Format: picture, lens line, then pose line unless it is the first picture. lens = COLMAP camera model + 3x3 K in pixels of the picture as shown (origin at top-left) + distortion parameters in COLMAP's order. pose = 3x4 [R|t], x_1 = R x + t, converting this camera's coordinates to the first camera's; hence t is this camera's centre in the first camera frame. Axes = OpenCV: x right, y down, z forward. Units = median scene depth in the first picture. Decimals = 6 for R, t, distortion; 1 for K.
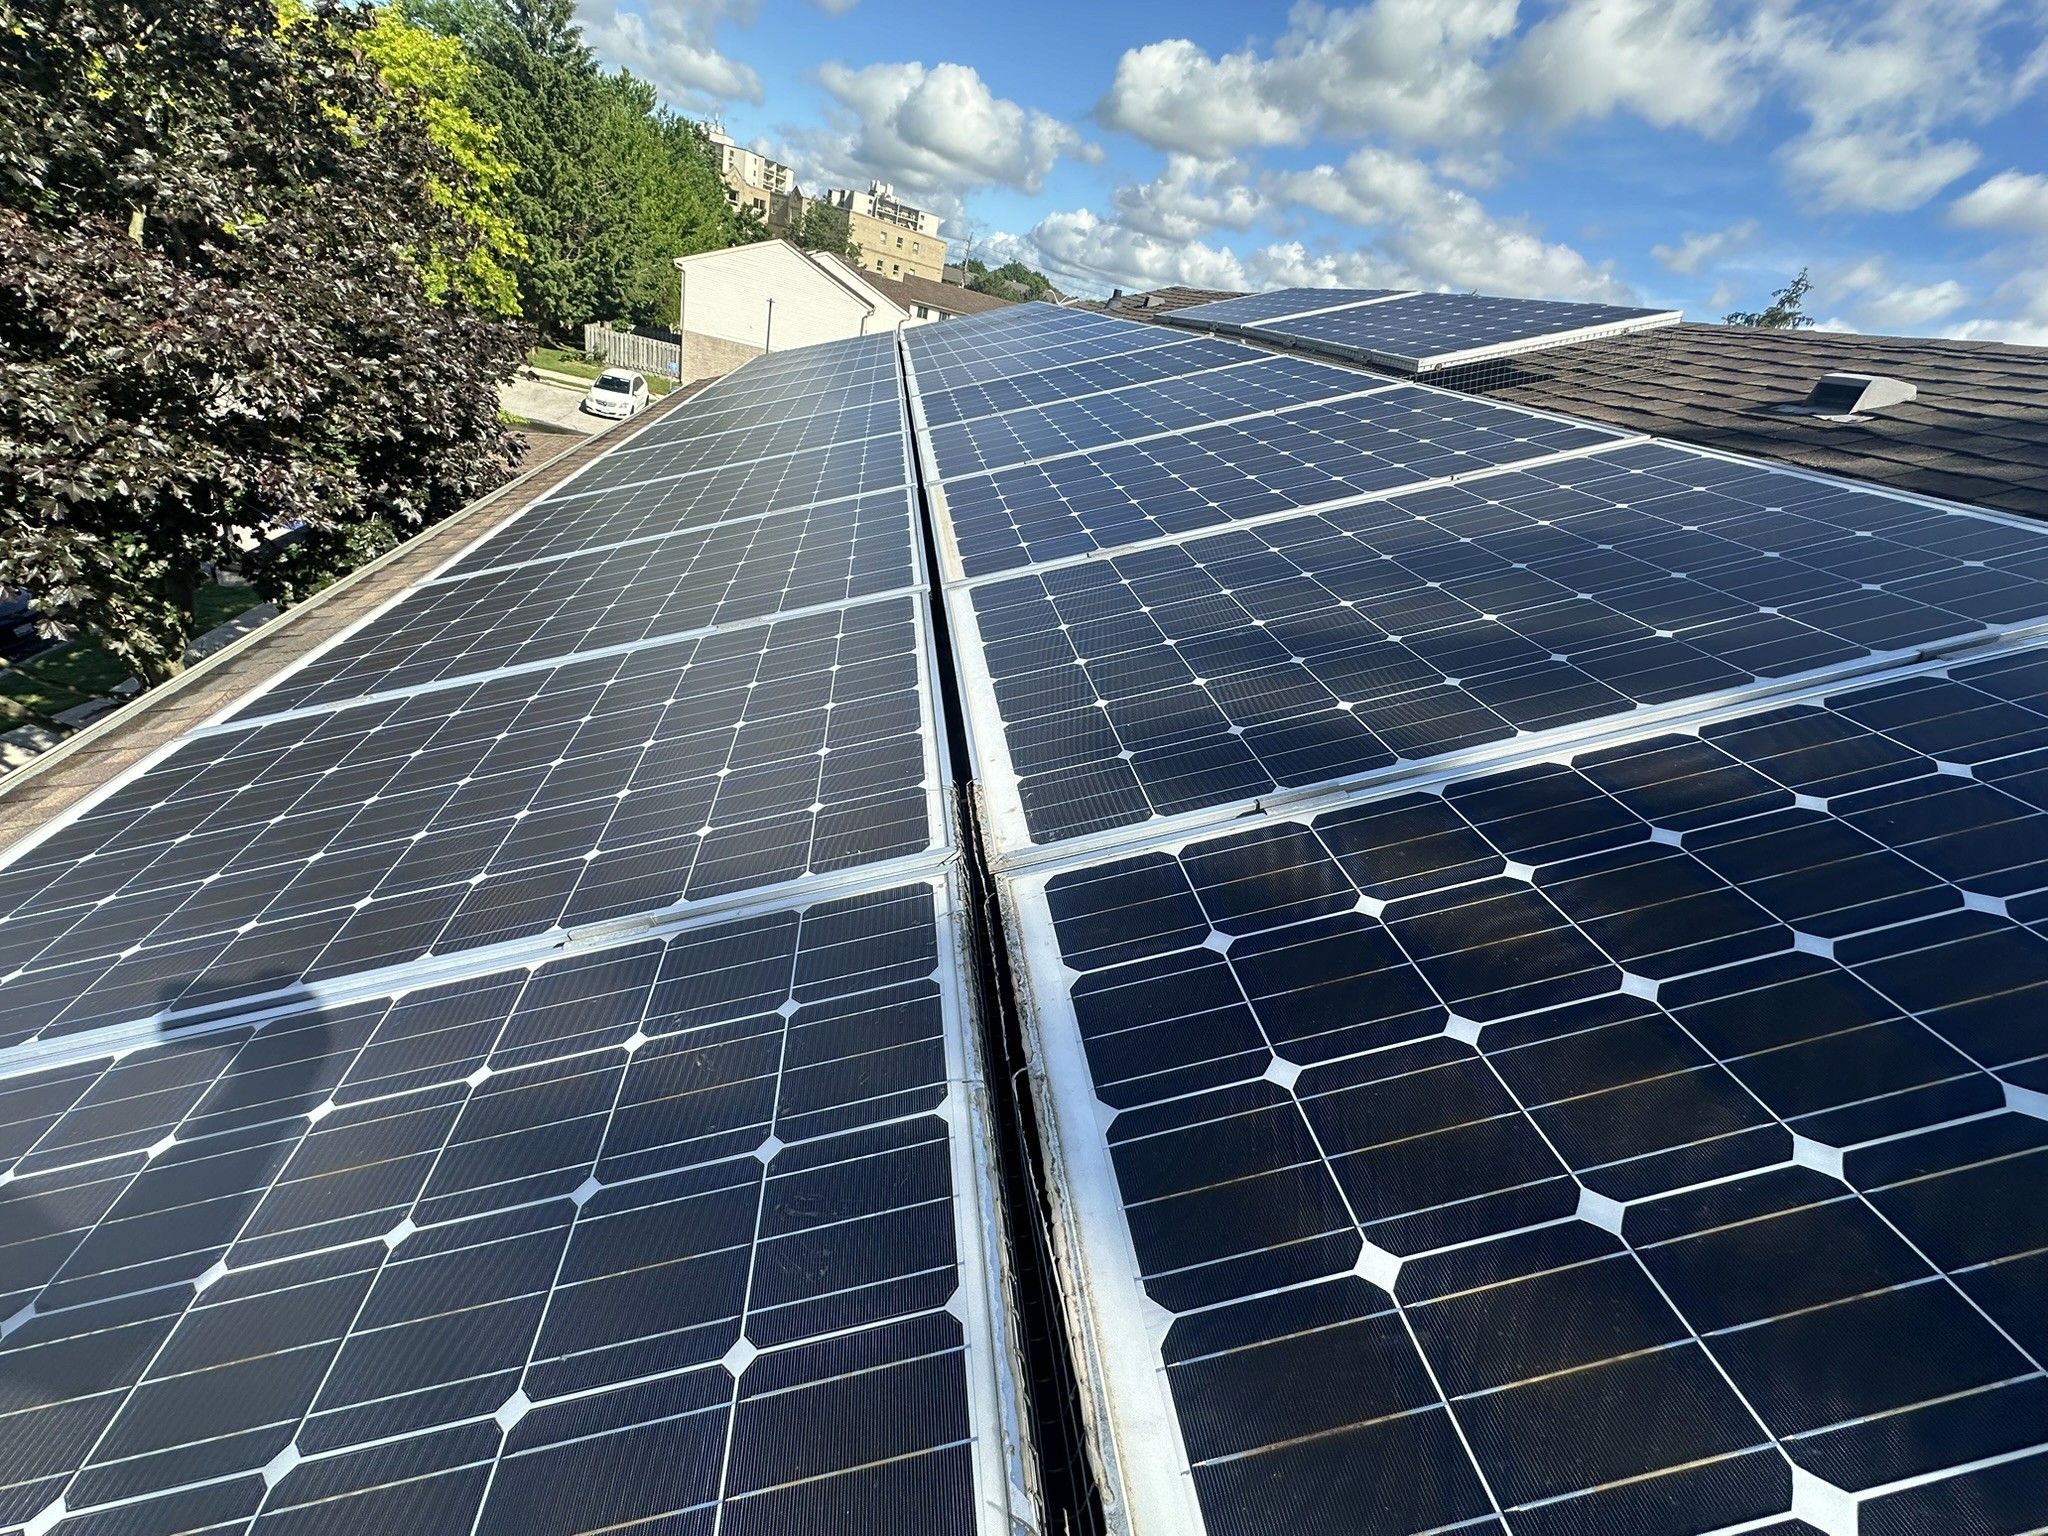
lens RADIAL K [[809.7, 0, 1023.3], [0, 809.7, 759.6], [0, 0, 1]] dist [-0.006735, 0.001135]
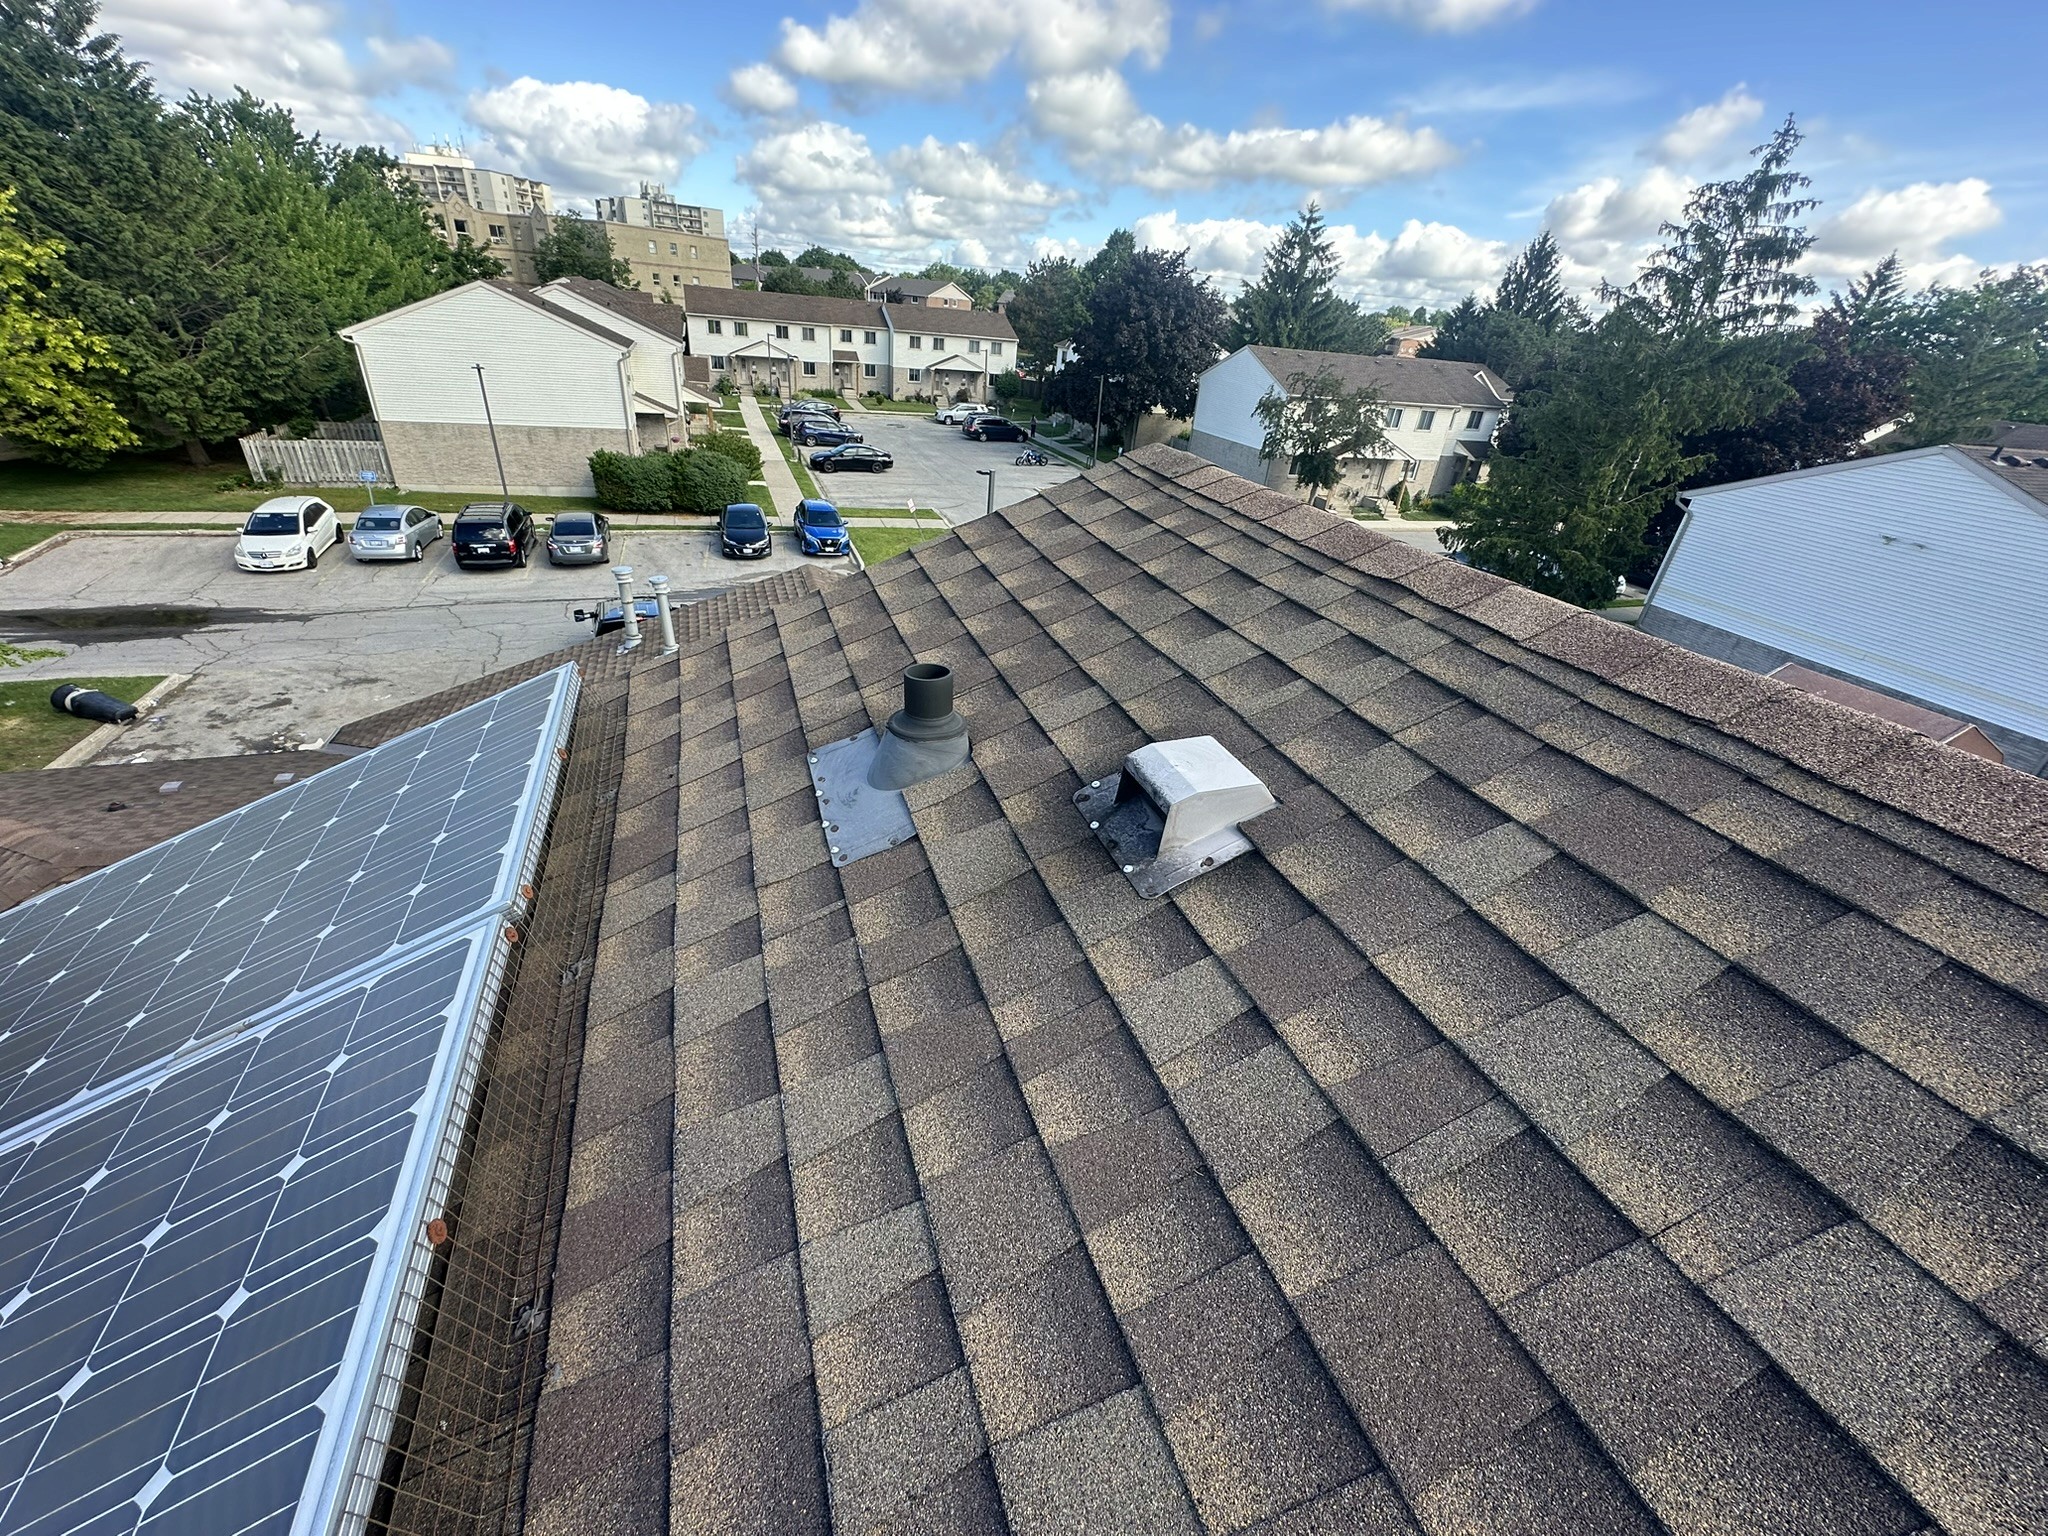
lens RADIAL K [[809.7, 0, 1023.4], [0, 809.7, 764.3], [0, 0, 1]] dist [-0.006735, 0.001135]
pose [[0.970948, -0.221011, 0.091729, 0.028769], [0.217623, 0.974969, 0.045550, -0.122392], [-0.099500, -0.024264, 0.994742, 0.180399]]
